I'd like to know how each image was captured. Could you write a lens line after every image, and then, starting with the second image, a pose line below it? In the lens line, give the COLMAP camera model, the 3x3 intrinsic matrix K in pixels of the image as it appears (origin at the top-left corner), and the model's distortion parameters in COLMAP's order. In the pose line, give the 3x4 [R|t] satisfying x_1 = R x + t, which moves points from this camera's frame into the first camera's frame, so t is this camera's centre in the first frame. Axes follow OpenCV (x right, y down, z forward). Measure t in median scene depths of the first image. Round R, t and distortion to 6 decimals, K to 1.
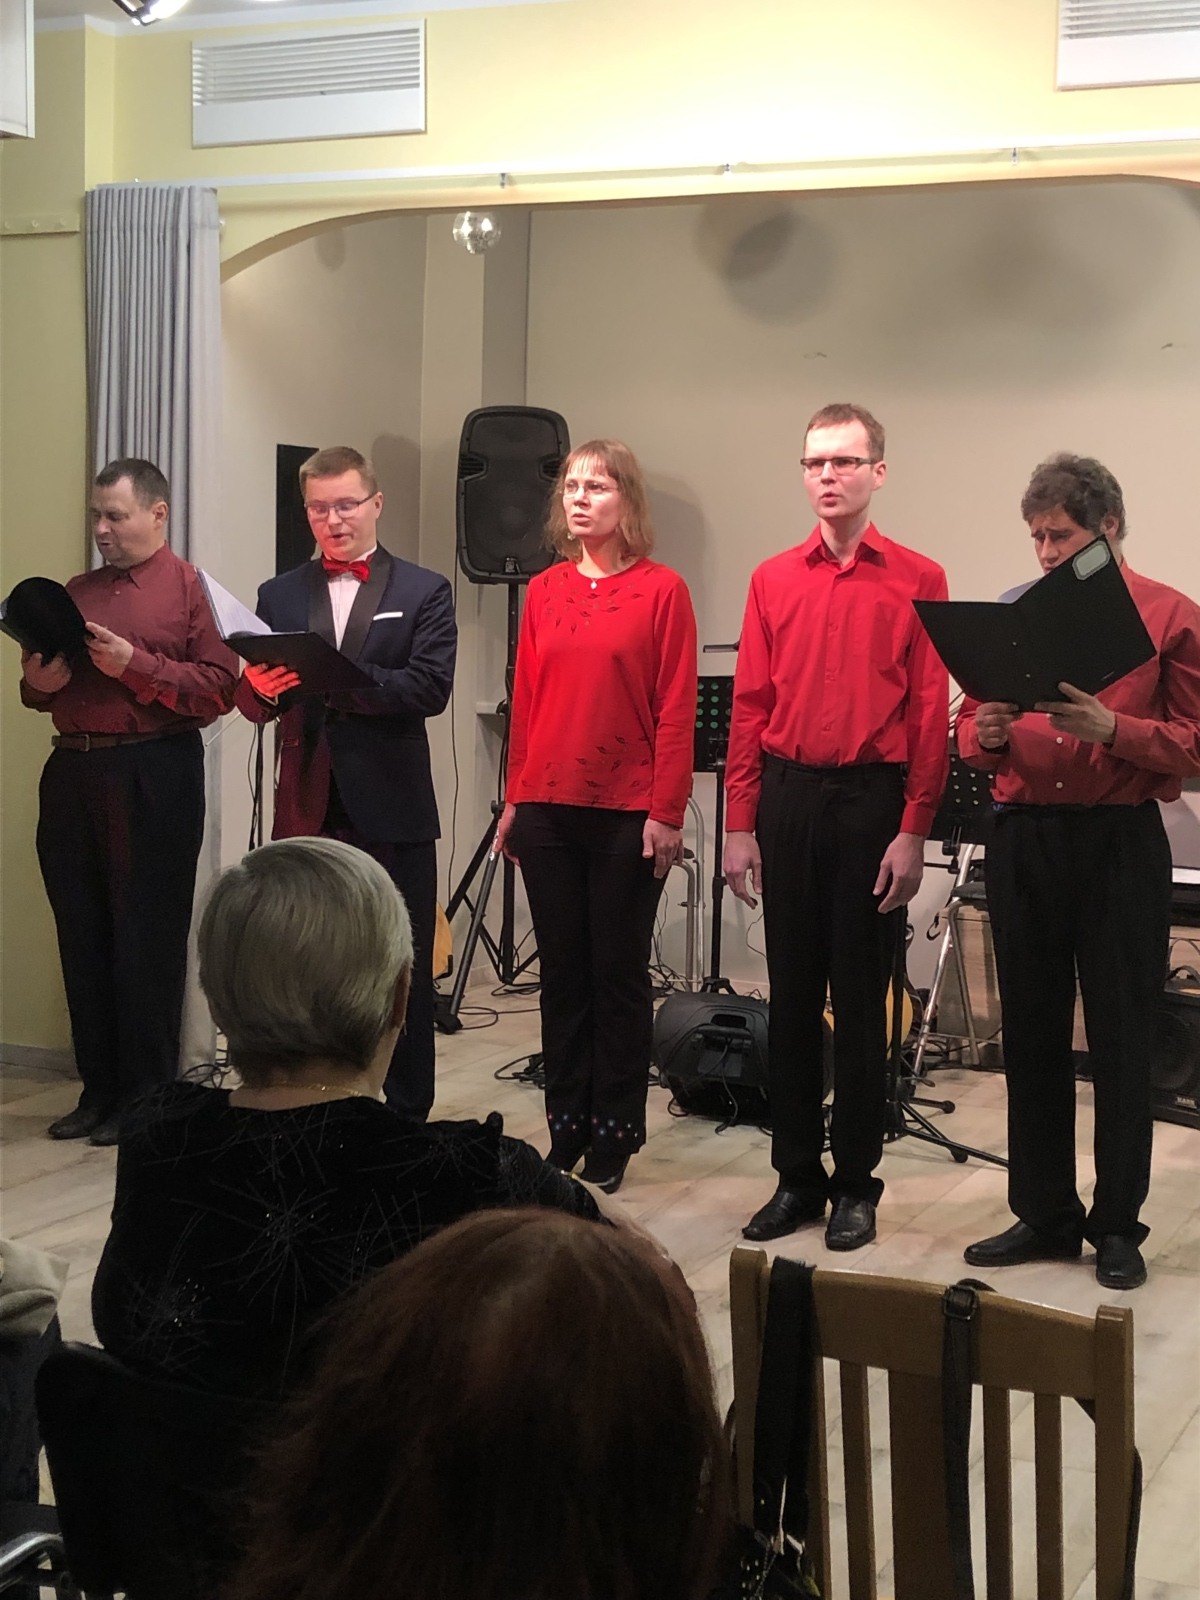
lens RADIAL K [[2404.5, 0, 602.9], [0, 2404.5, 799.0], [0, 0, 1]] dist [-0.009273, 0.000000]
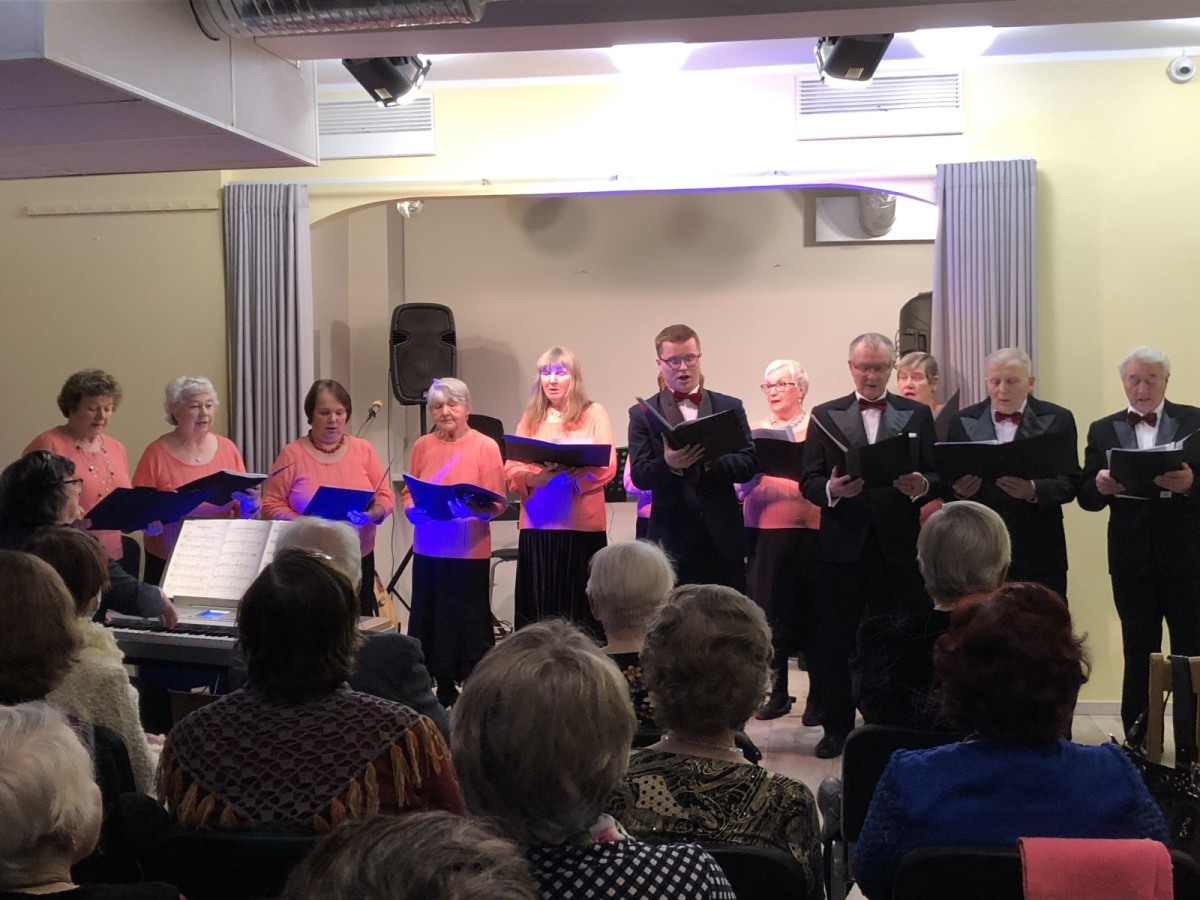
lens RADIAL K [[1536.4, 0, 600.0], [0, 1536.4, 479.8], [0, 0, 1]] dist [0.009234, 0.000000]
pose [[0.960463, -0.051337, 0.273634, -0.272158], [0.061134, 0.997754, -0.027392, 0.003893], [-0.271613, 0.043037, 0.961444, -0.124508]]
